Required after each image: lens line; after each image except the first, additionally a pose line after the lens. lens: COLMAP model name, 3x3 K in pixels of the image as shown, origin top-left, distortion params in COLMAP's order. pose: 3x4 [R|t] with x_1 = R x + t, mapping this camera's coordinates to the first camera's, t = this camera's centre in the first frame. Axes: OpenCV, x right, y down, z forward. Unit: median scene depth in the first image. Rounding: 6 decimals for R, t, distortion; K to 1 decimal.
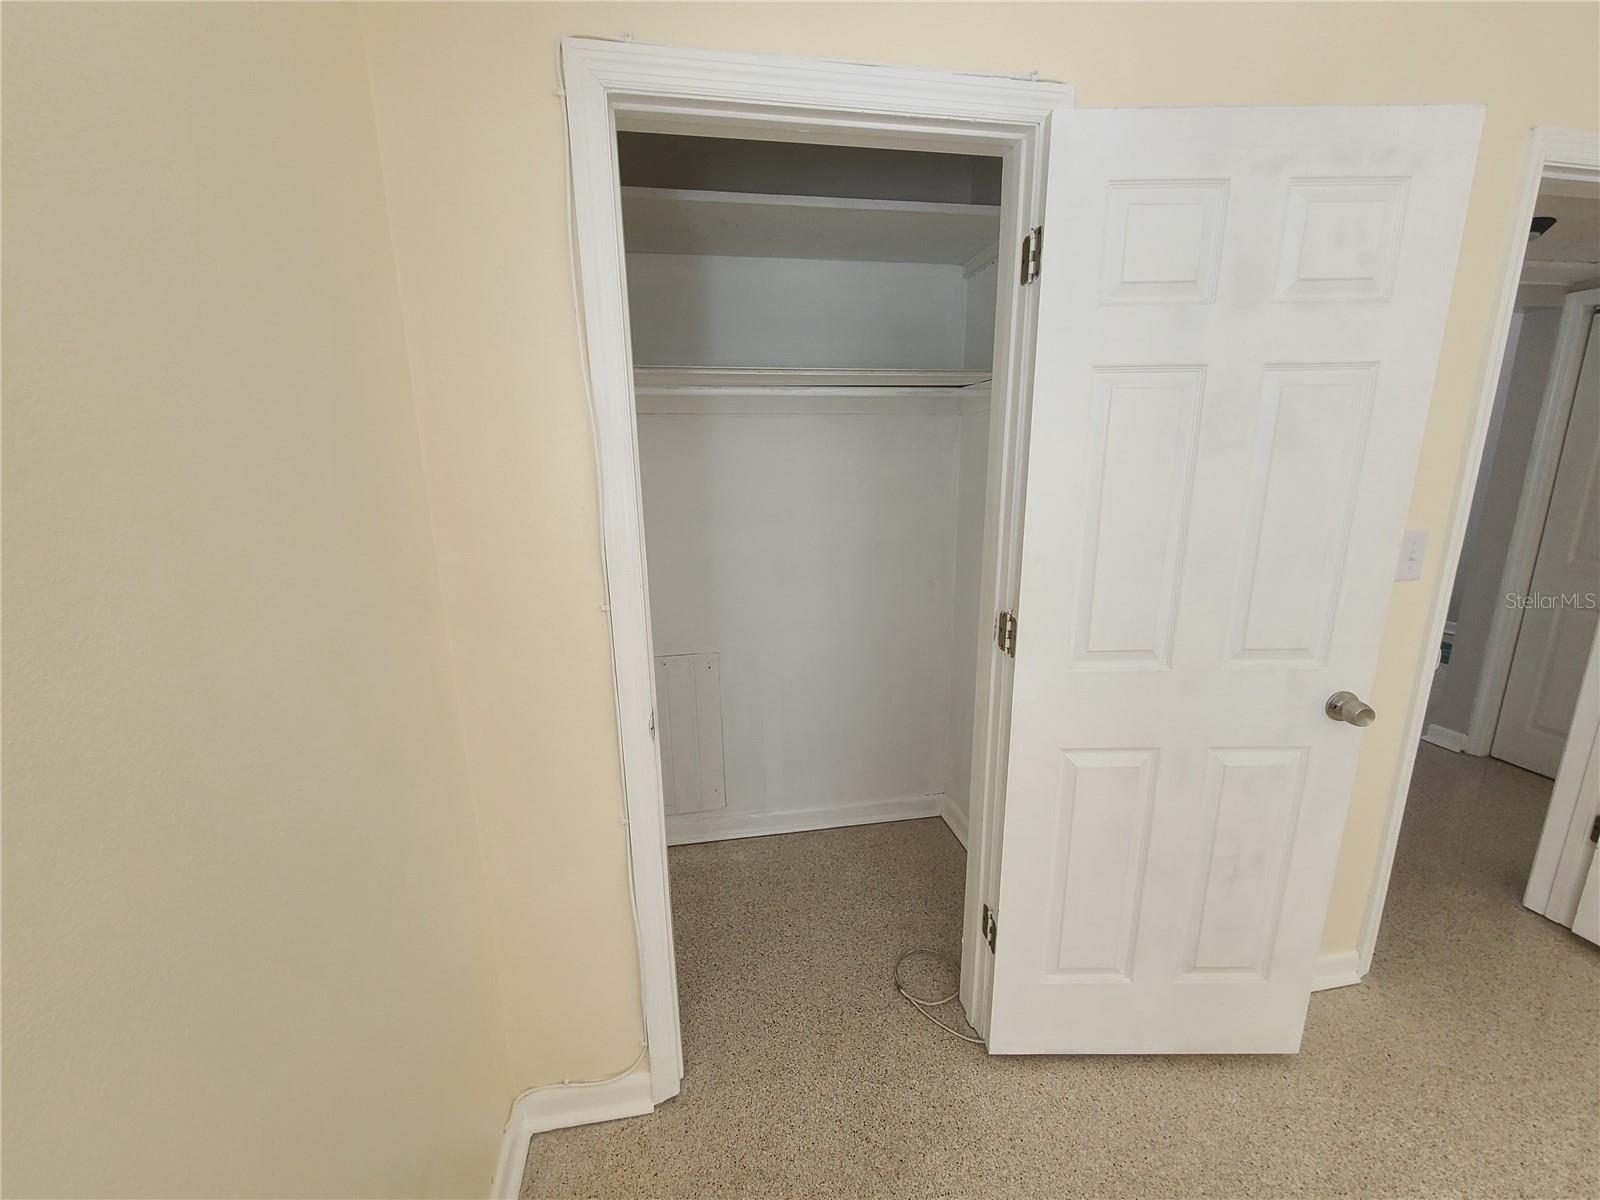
lens RADIAL K [[655.1, 0, 799.8], [0, 655.1, 611.3], [0, 0, 1]] dist [-0.000215, -0.000231]
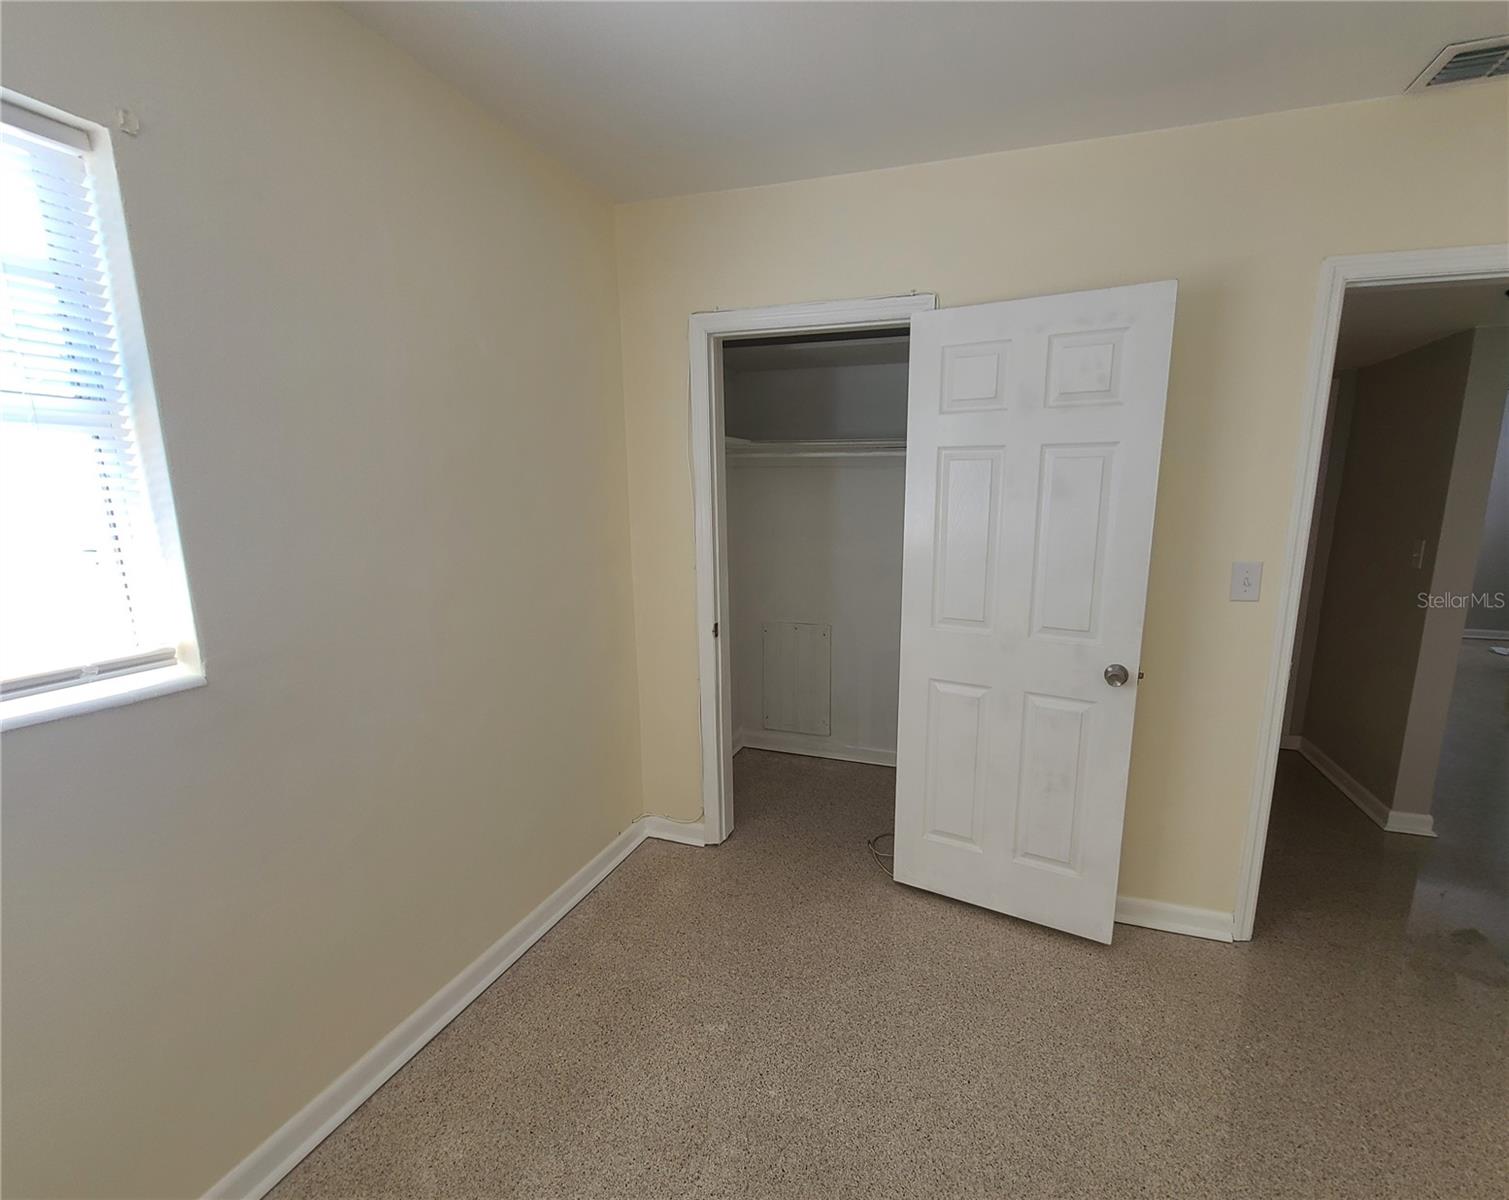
lens RADIAL K [[661.9, 0, 795.6], [0, 661.9, 609.6], [0, 0, 1]] dist [0.002388, -0.000072]
pose [[0.876590, 0.097764, -0.471202, 0.849551], [-0.120678, 0.992518, -0.018577, 0.110909], [0.465861, 0.073148, 0.881829, -0.593081]]
